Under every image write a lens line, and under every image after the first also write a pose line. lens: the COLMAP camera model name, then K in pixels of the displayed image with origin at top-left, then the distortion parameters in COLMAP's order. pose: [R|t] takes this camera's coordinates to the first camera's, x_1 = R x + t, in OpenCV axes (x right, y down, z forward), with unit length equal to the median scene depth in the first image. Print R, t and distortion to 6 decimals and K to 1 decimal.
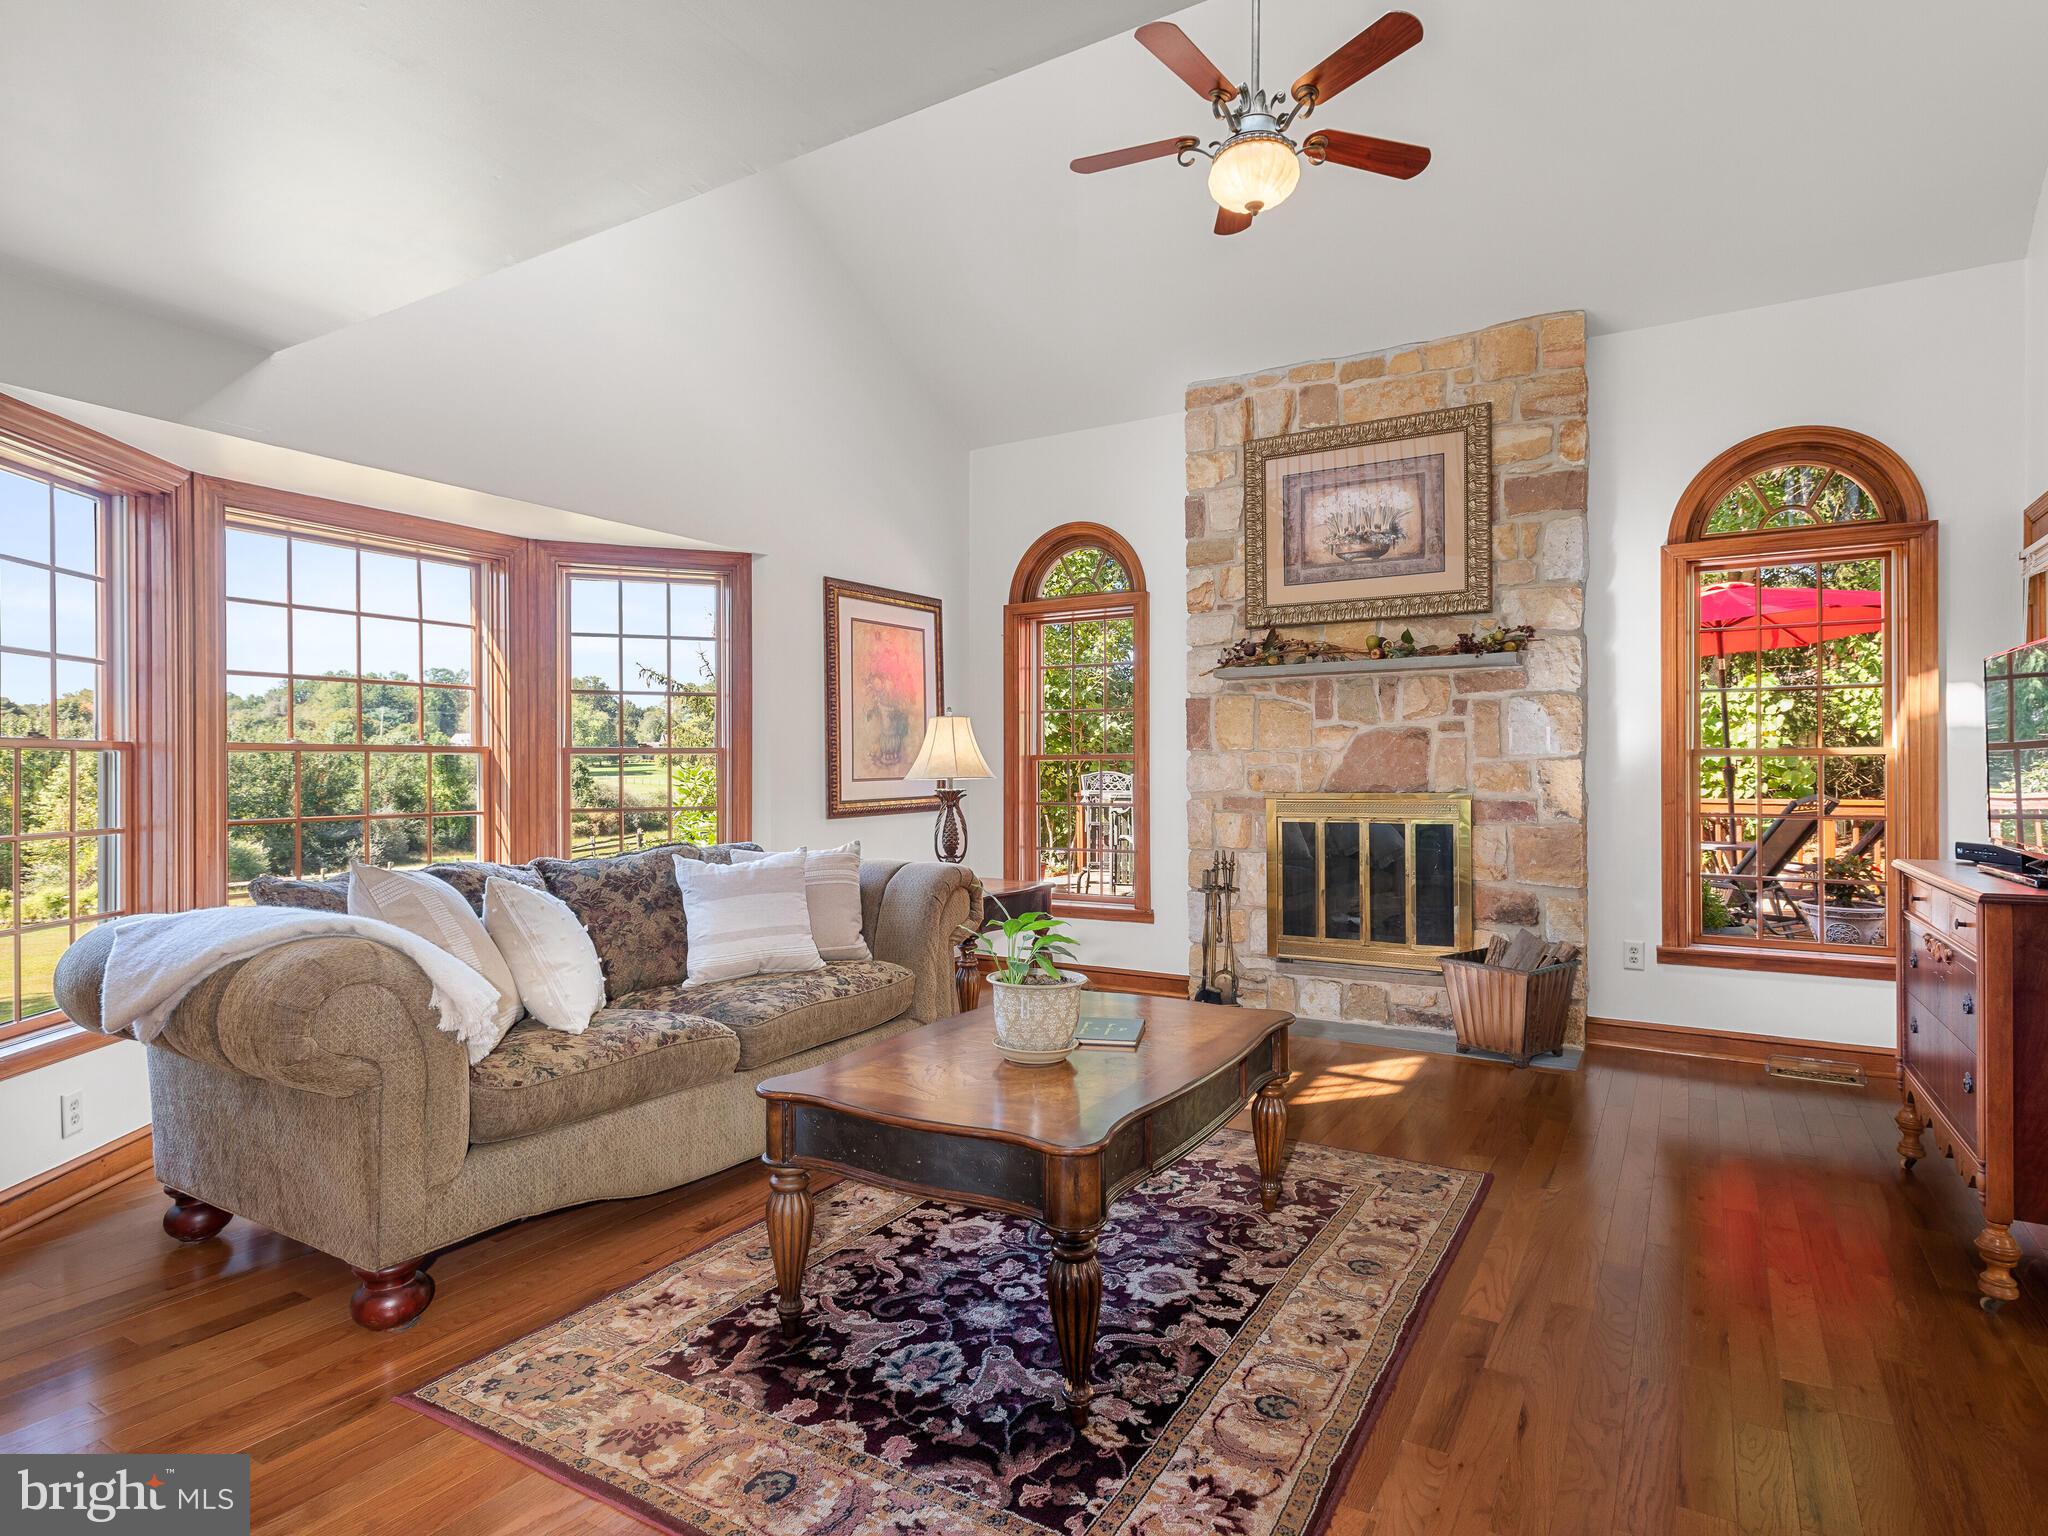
lens RADIAL K [[1102.8, 0, 1024.0], [0, 1102.8, 768.0], [0, 0, 1]] dist [0.000502, -0.000326]
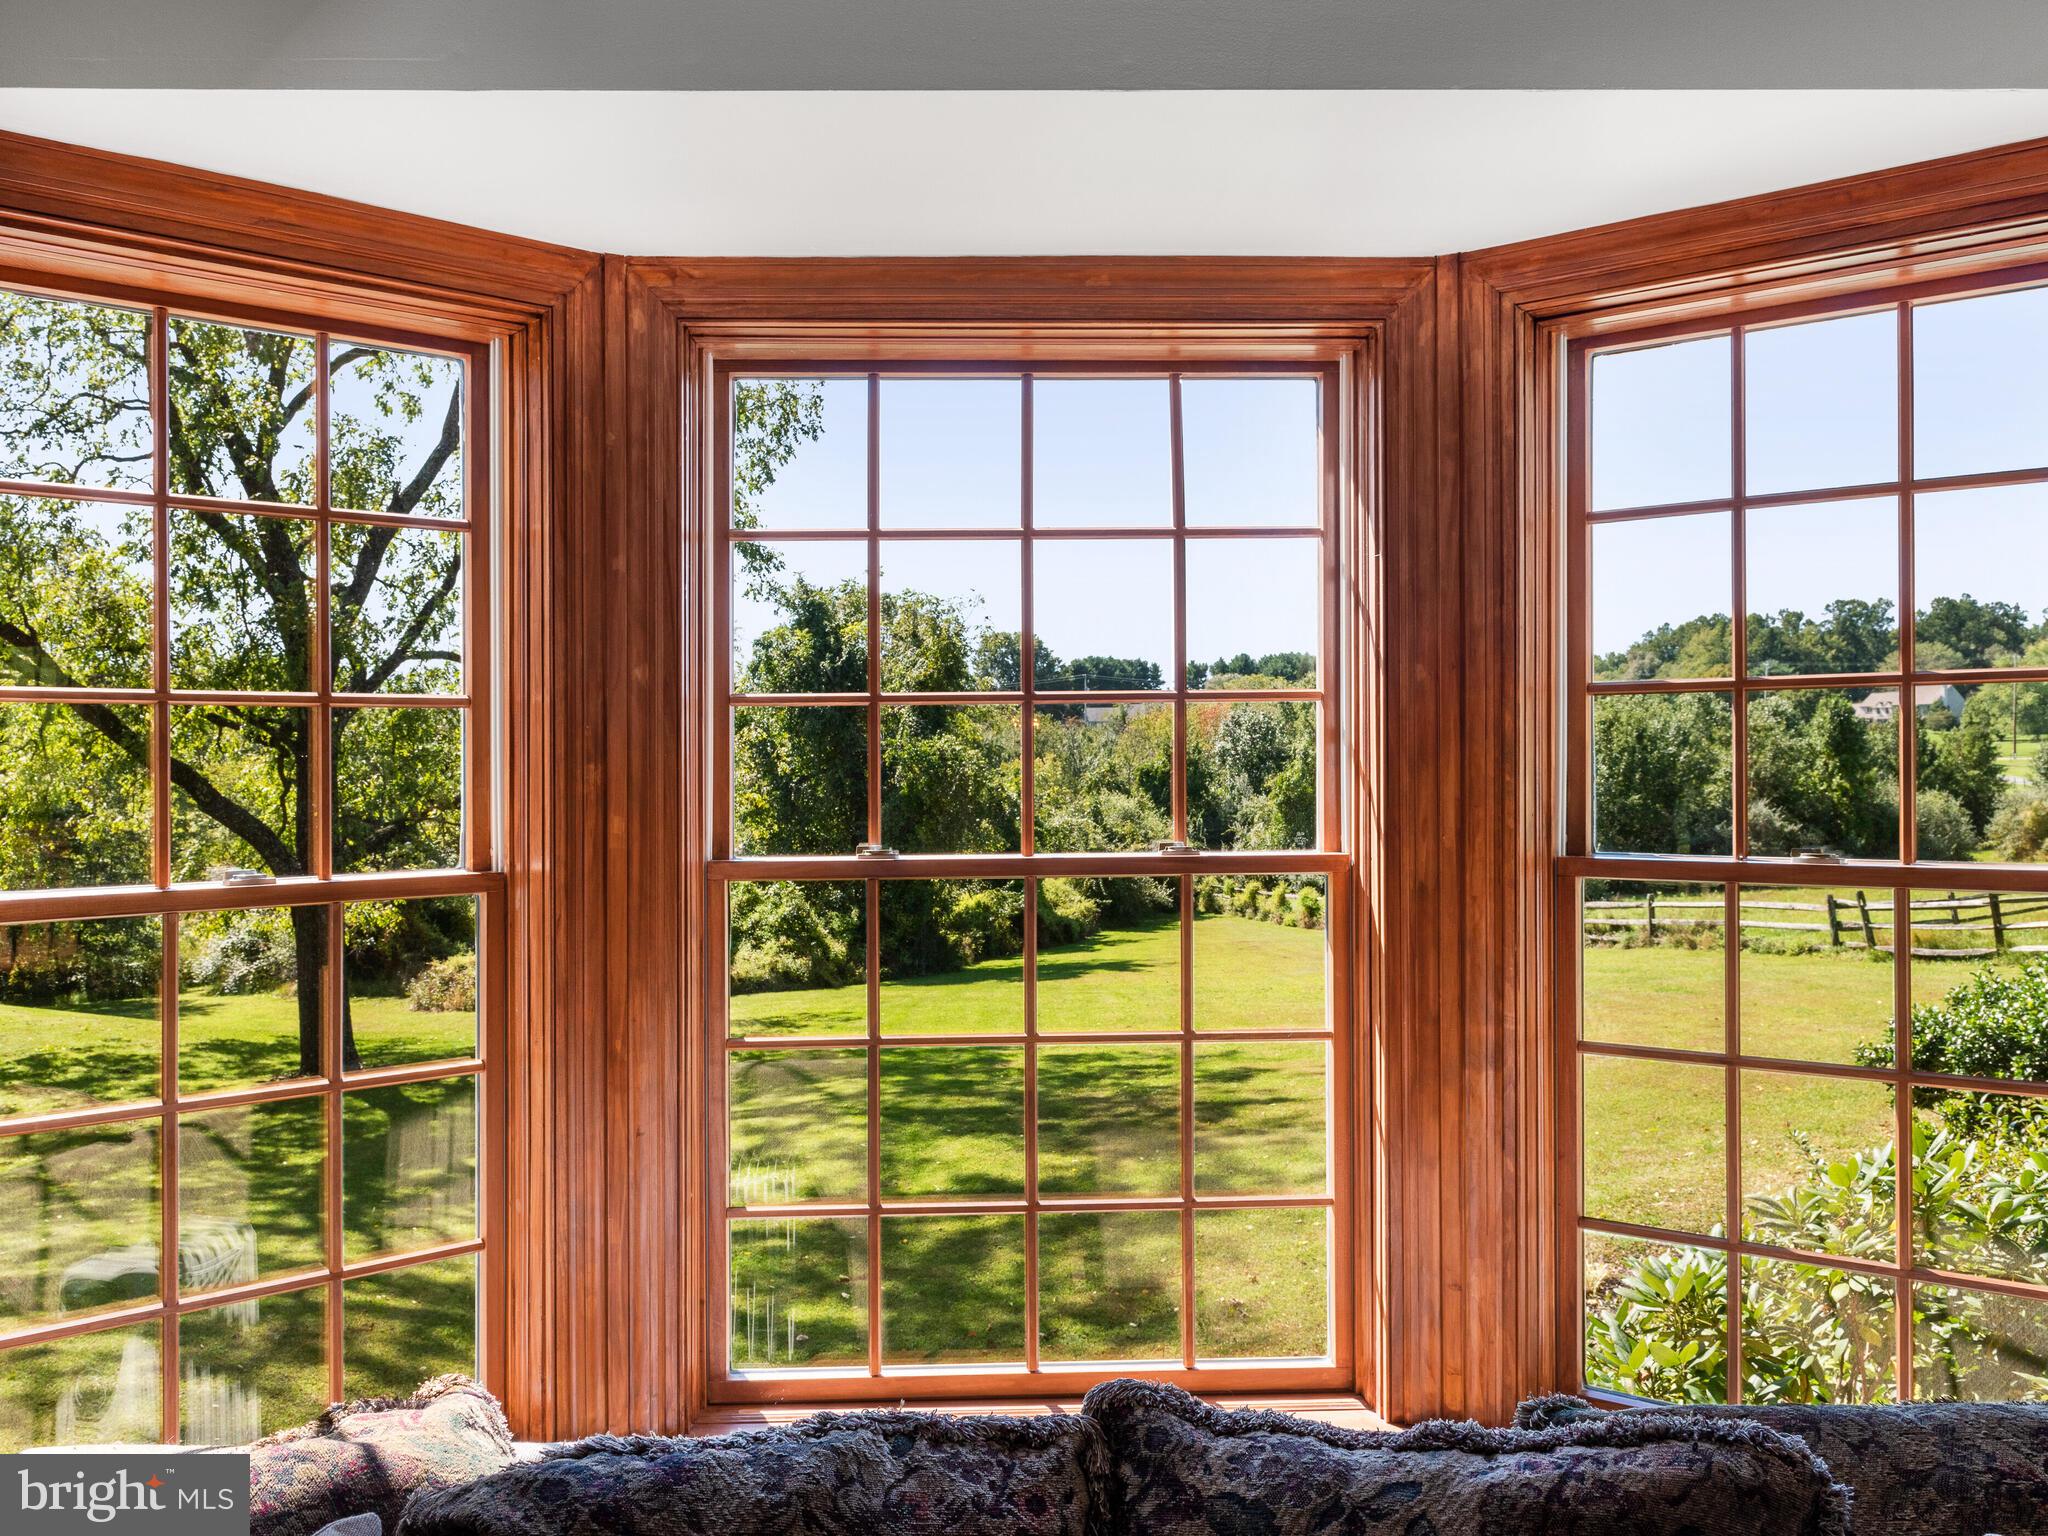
lens RADIAL K [[1535.1, 0, 1023.2], [0, 1535.1, 757.6], [0, 0, 1]] dist [-0.005304, -0.003805]
pose [[0.546010, -0.002661, -0.837774, -0.109992], [0.013763, 0.999888, 0.005794, -0.052441], [0.837666, -0.014694, 0.545986, 0.593226]]
